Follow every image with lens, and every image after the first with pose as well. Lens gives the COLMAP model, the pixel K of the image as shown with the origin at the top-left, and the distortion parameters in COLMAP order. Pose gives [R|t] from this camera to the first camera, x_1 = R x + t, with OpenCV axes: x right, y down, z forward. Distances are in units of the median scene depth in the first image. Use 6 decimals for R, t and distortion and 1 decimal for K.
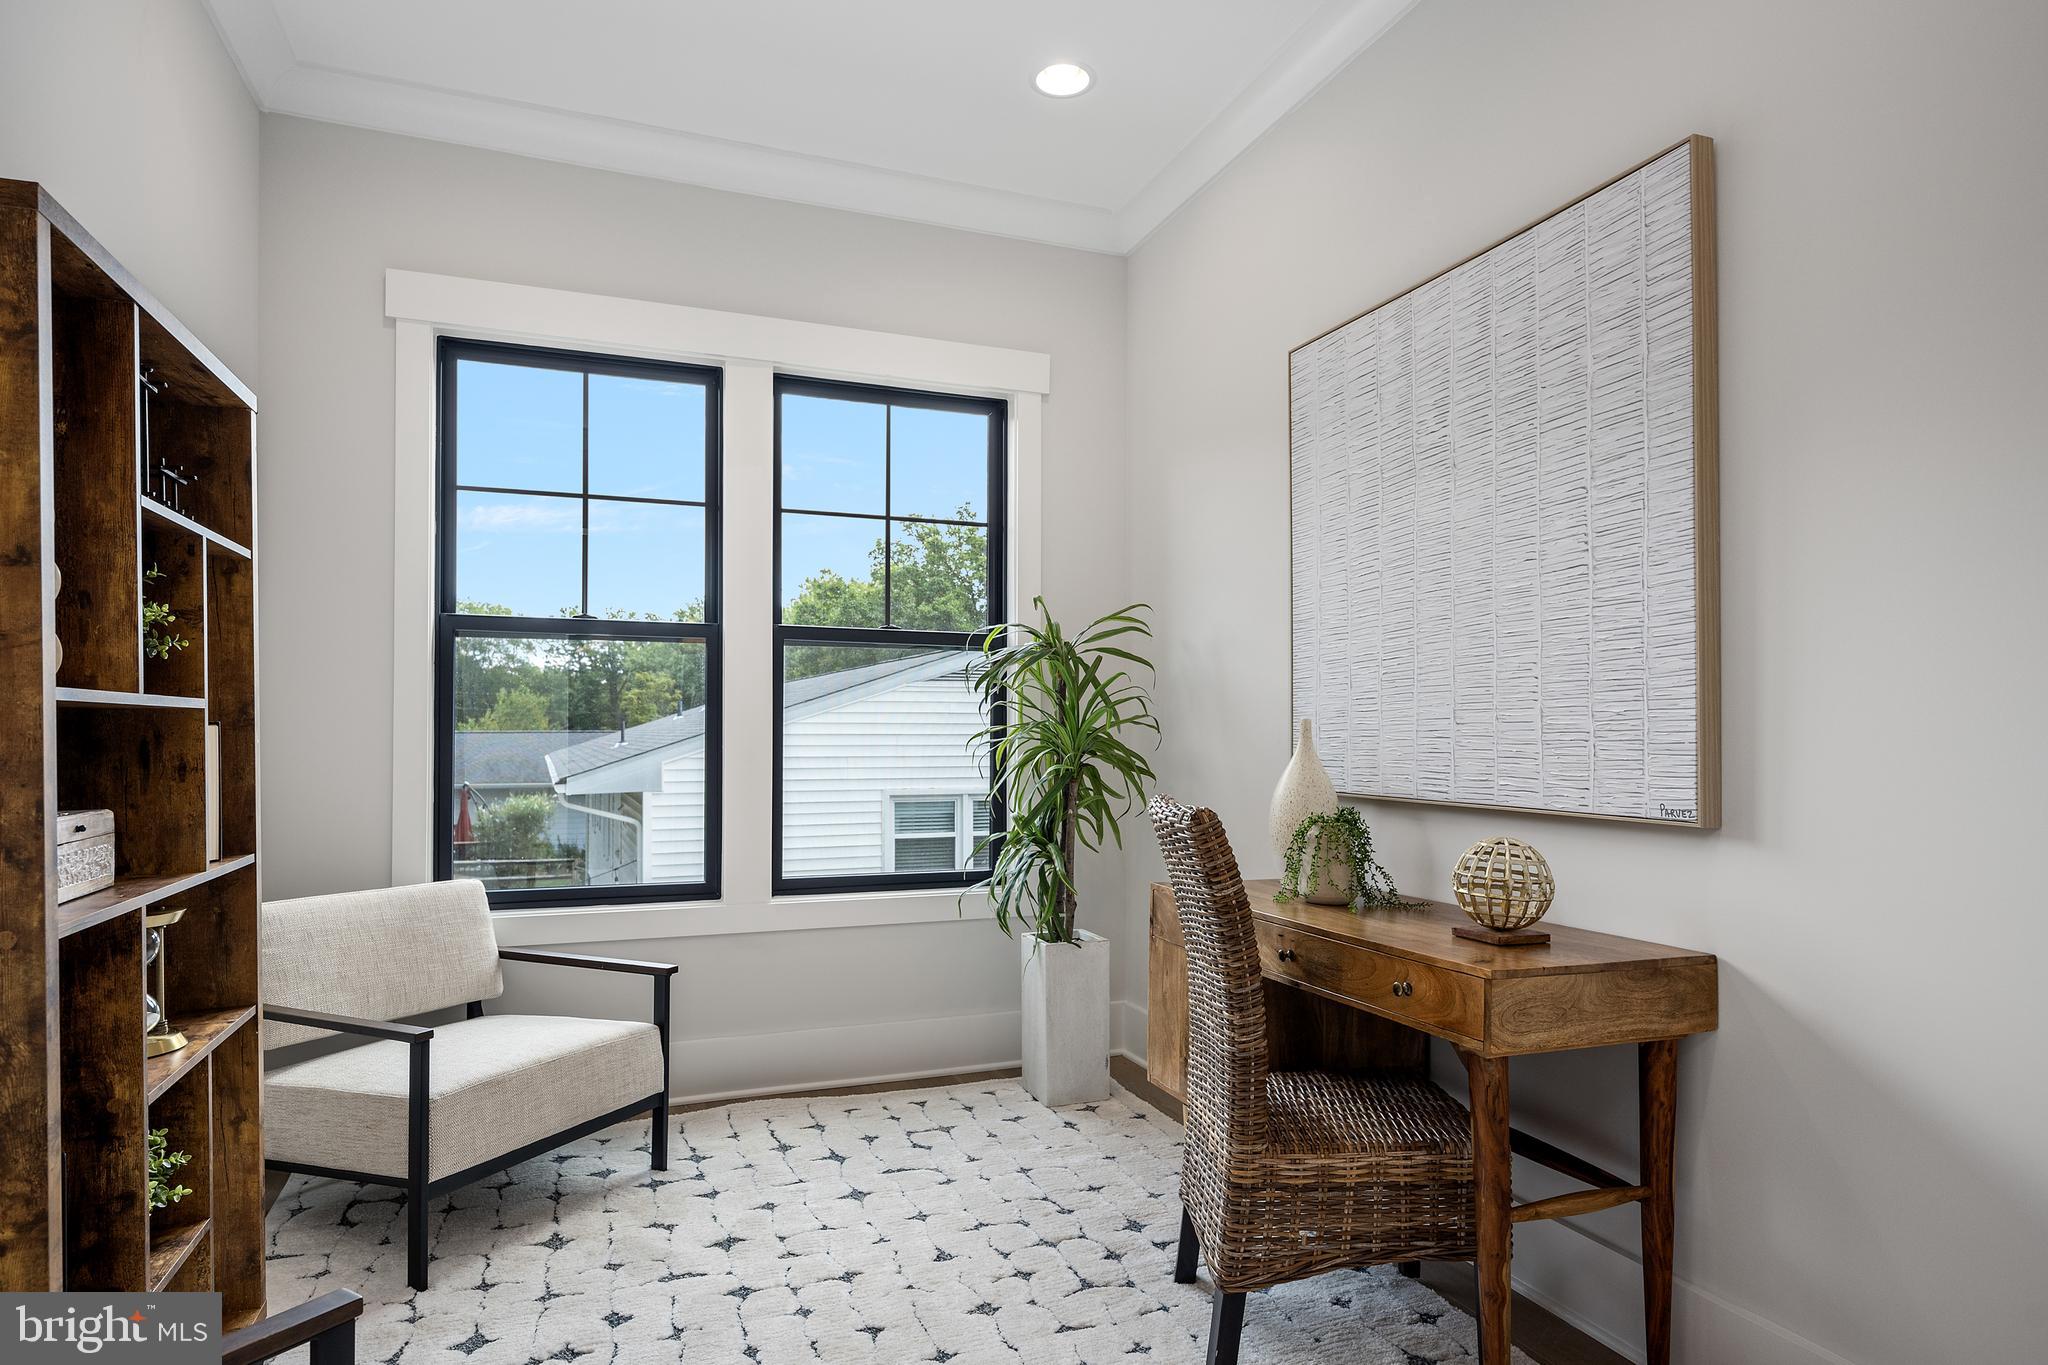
lens RADIAL K [[1123.5, 0, 1019.4], [0, 1123.5, 724.8], [0, 0, 1]] dist [-0.000449, -0.000644]
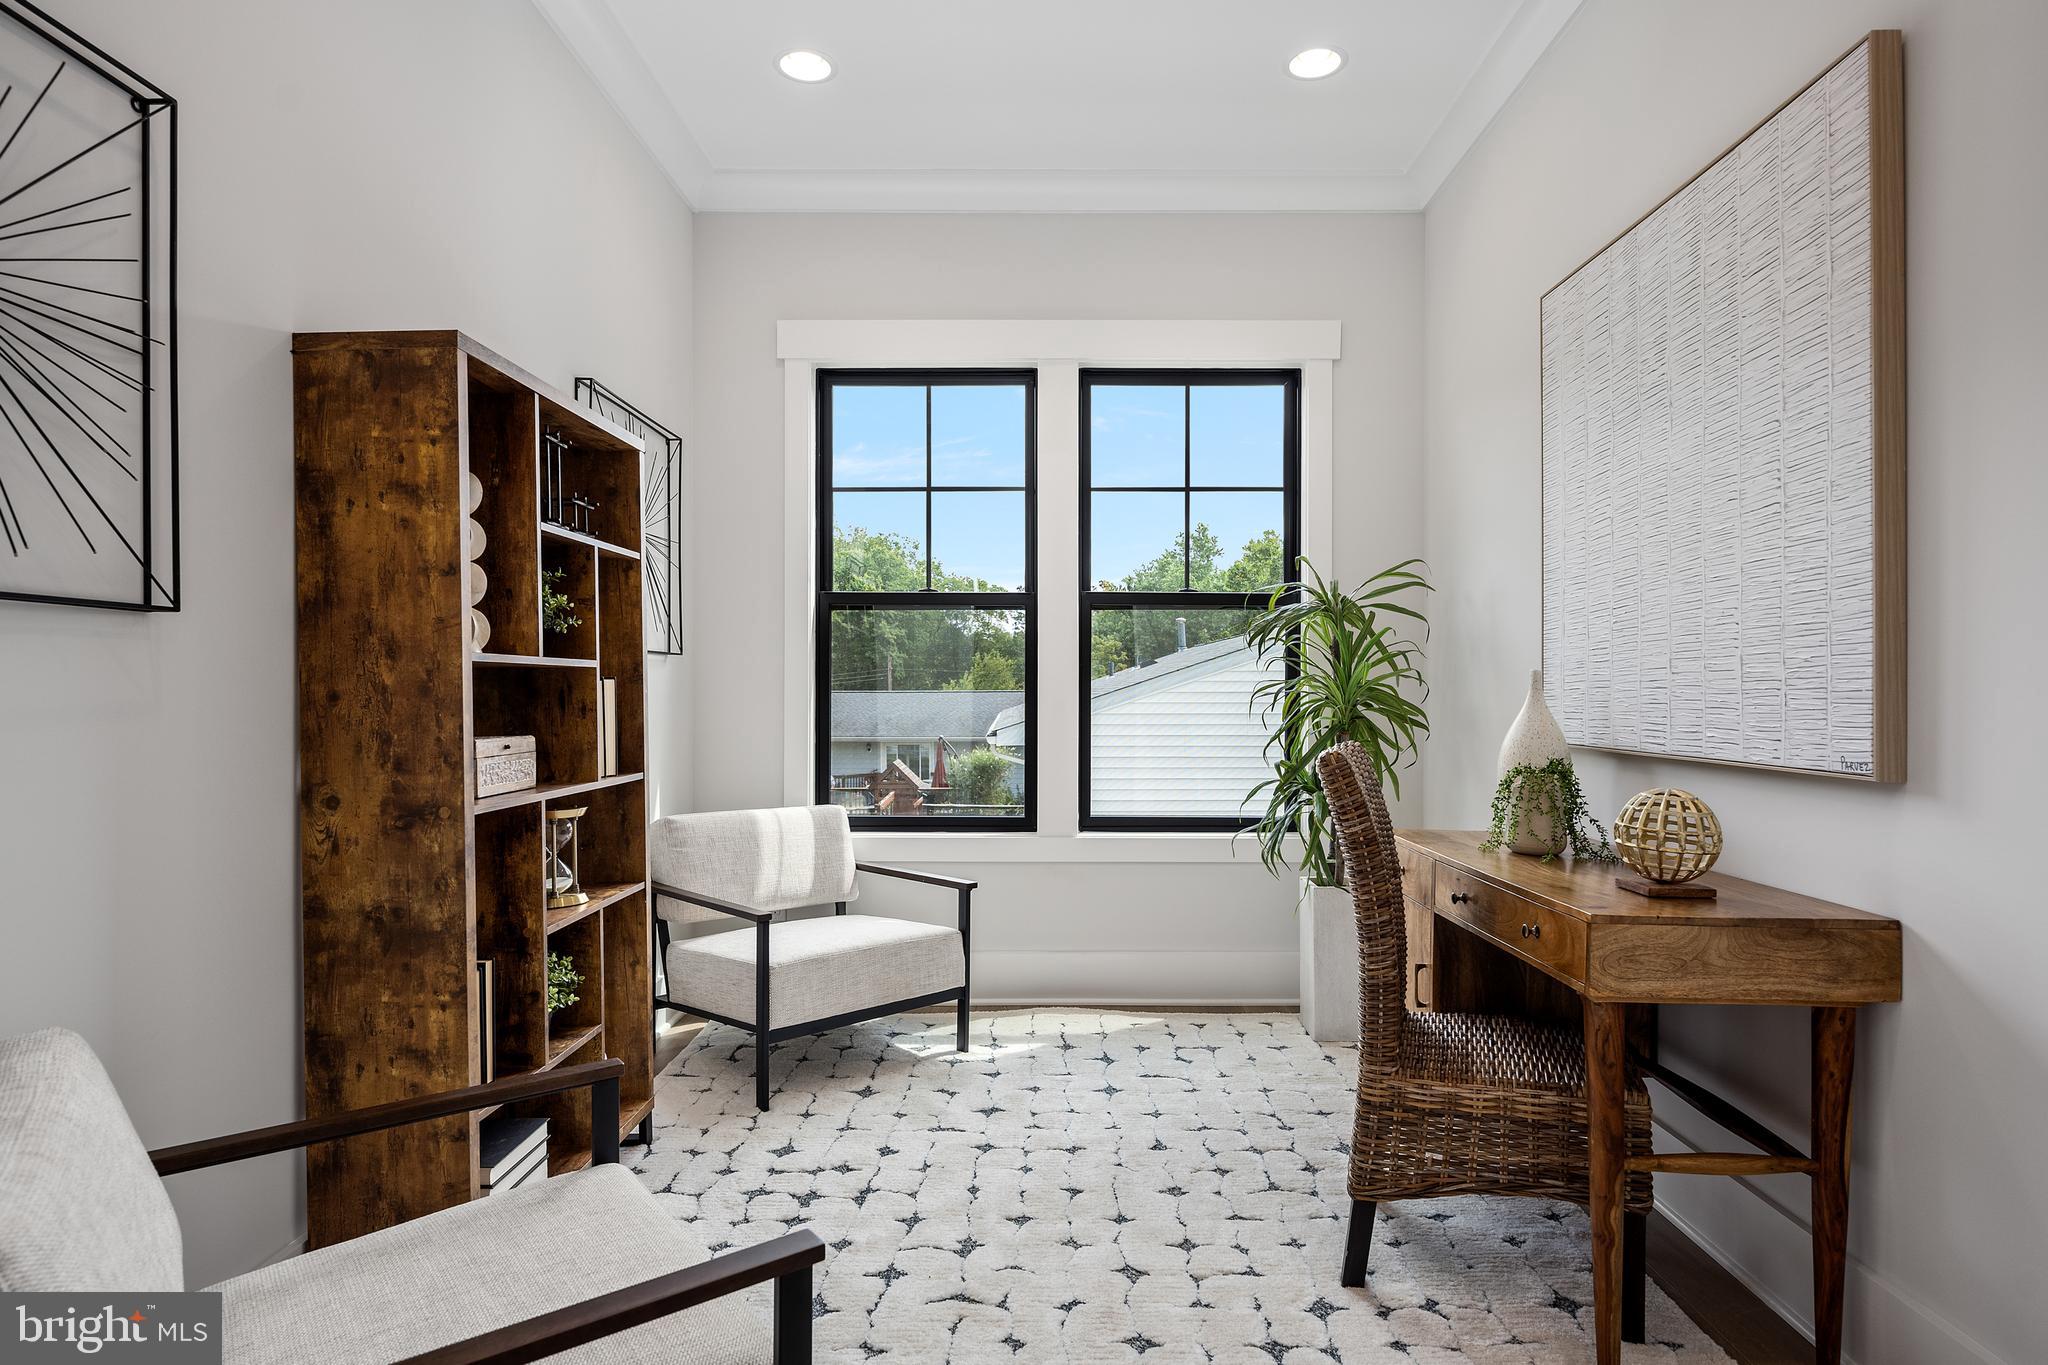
lens RADIAL K [[1081.2, 0, 1024.2], [0, 1081.2, 695.1], [0, 0, 1]] dist [0.000046, -0.000642]
pose [[0.933291, 0.000475, -0.359120, 0.233921], [0.003298, 0.999946, 0.009892, 0.007705], [0.359105, -0.010416, 0.933239, -0.073315]]
